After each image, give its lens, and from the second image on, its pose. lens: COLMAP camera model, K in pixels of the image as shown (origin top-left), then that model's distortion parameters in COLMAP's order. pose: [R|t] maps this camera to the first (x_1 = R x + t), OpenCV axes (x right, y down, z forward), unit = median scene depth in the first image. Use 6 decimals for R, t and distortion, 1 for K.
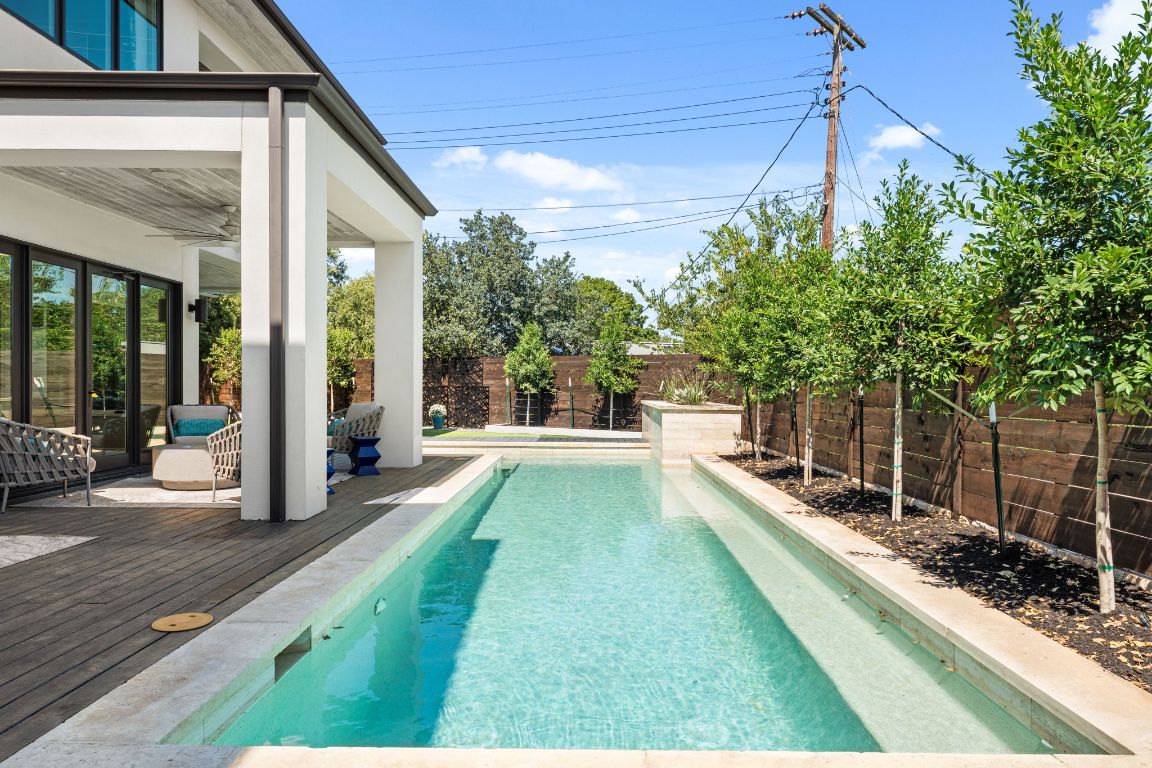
lens RADIAL K [[775.4, 0, 583.5], [0, 775.4, 398.5], [0, 0, 1]] dist [0.005498, 0.002259]
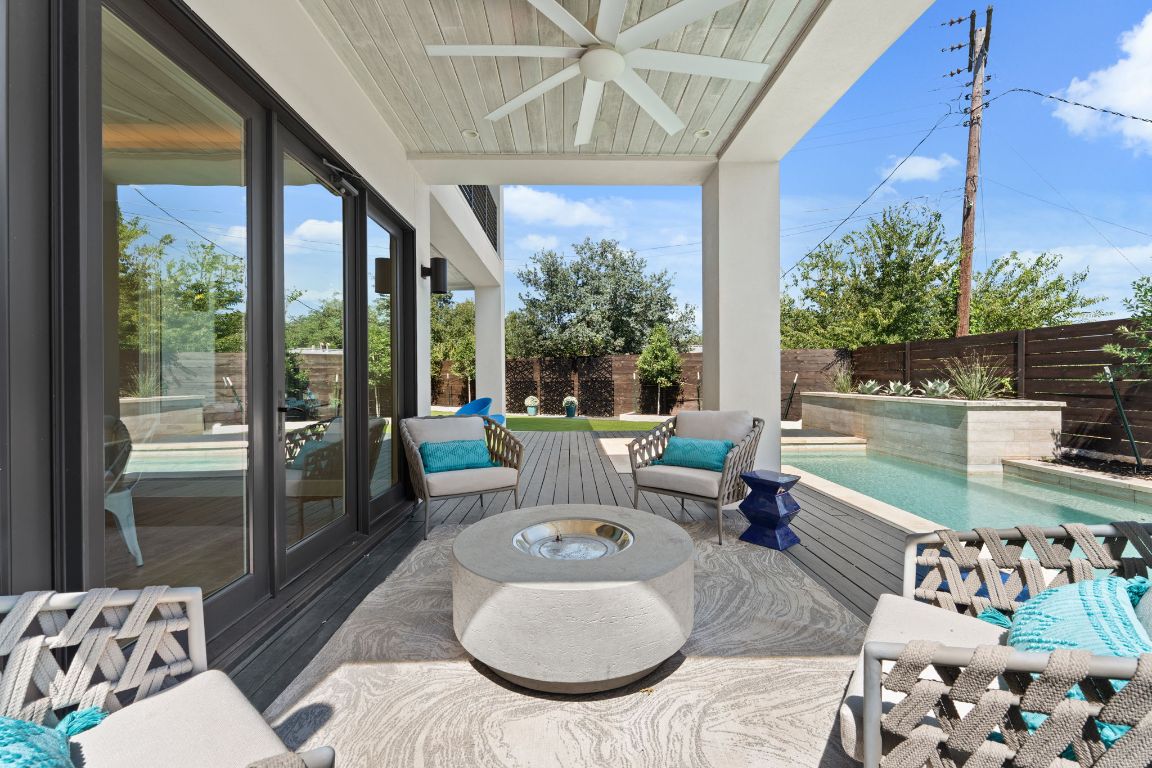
lens RADIAL K [[464.6, 0, 578.5], [0, 464.6, 381.3], [0, 0, 1]] dist [0.001092, 0.000038]
pose [[0.999488, -0.012866, 0.029283, -0.411051], [0.013167, 0.999862, -0.010081, -0.016415], [-0.029149, 0.010461, 0.999520, 0.634309]]
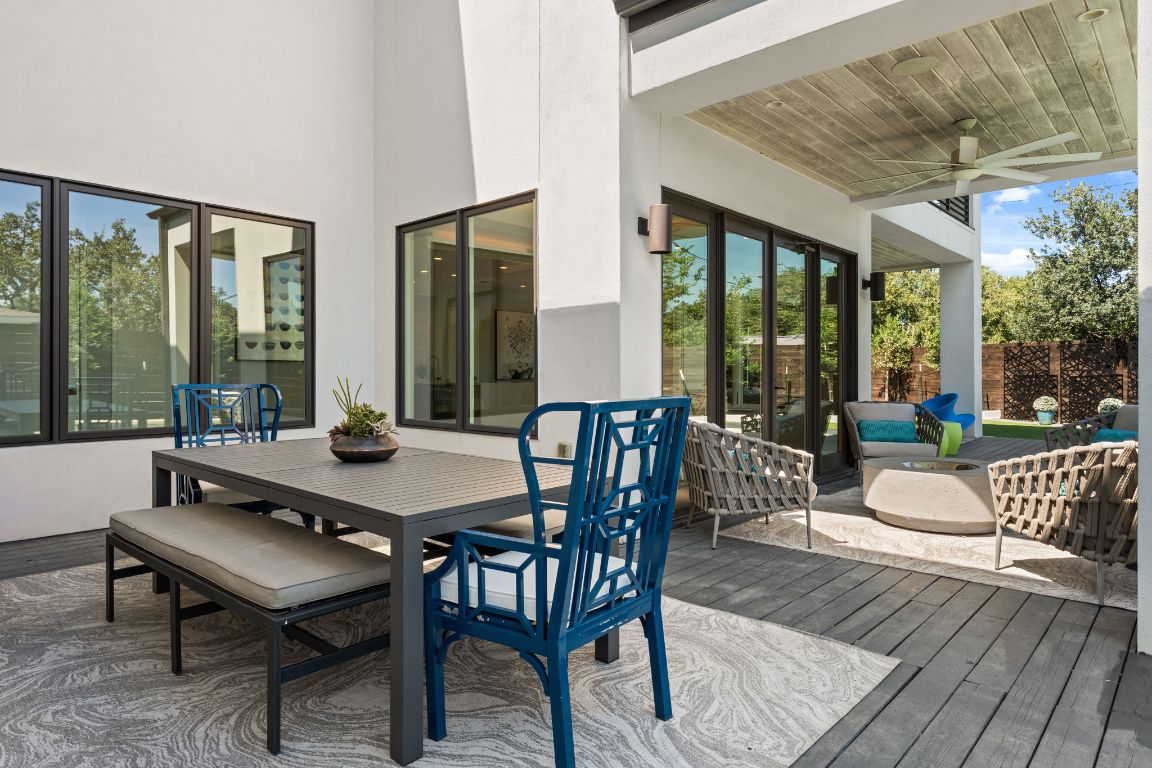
lens RADIAL K [[690.6, 0, 576.7], [0, 690.6, 372.3], [0, 0, 1]] dist [0.004944, 0.001807]
pose [[0.743409, -0.008939, -0.668778, -0.259537], [-0.003587, 0.999843, -0.017351, -0.009225], [0.668828, 0.015298, 0.743260, 0.267727]]
